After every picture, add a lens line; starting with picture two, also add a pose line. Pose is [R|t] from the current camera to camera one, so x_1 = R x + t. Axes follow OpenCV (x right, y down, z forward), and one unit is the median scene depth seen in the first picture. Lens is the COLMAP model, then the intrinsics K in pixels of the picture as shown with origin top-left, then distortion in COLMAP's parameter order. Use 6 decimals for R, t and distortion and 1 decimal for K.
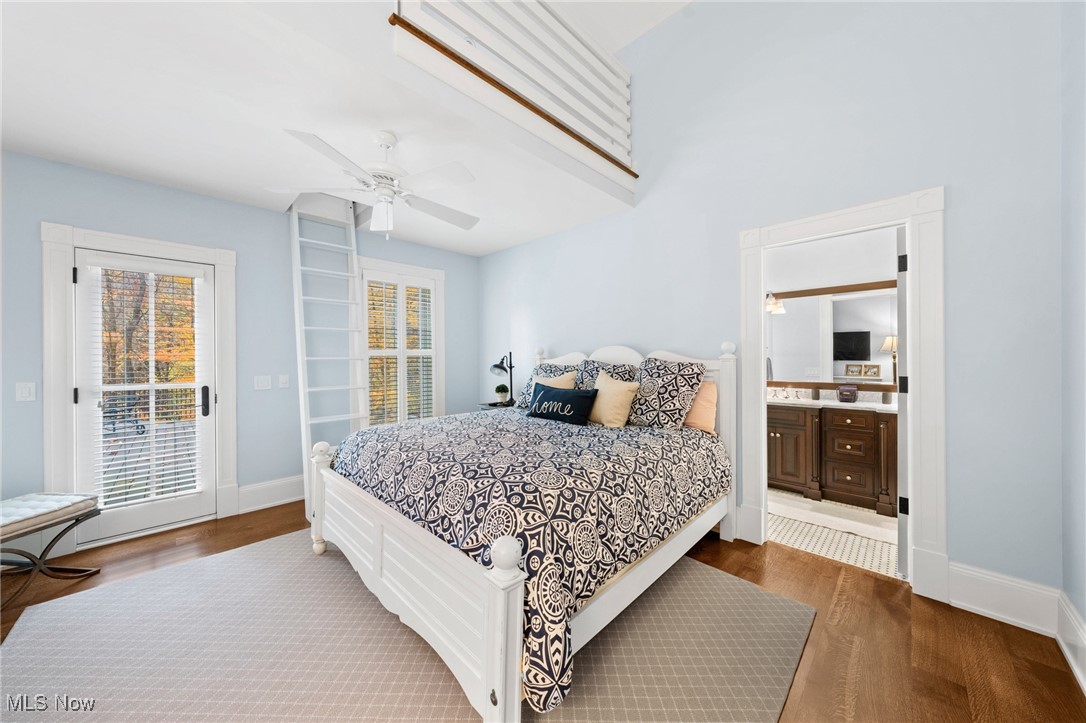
lens RADIAL K [[370.1, 0, 544.9], [0, 370.1, 360.9], [0, 0, 1]] dist [0.000093, -0.000012]
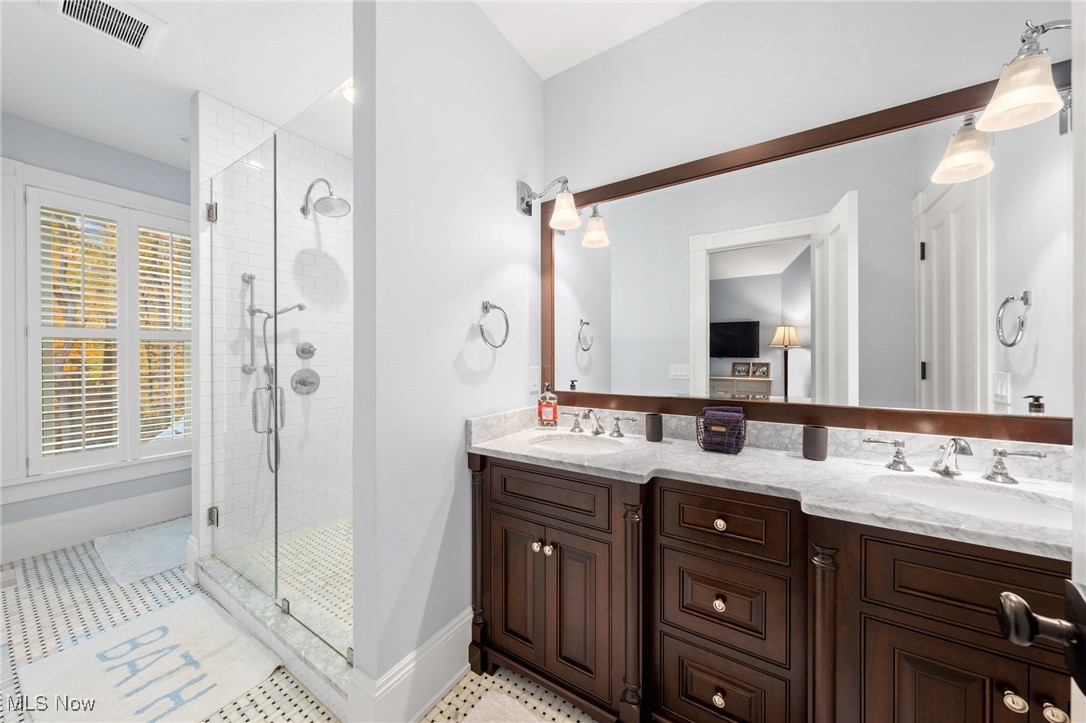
lens RADIAL K [[370.1, 0, 540.9], [0, 370.1, 360.1], [0, 0, 1]] dist [0.000093, -0.000012]
pose [[0.980740, 0.004684, 0.195262, 0.554047], [-0.004156, 0.999987, -0.003115, 0.019639], [-0.195274, 0.002243, 0.980746, 0.655188]]
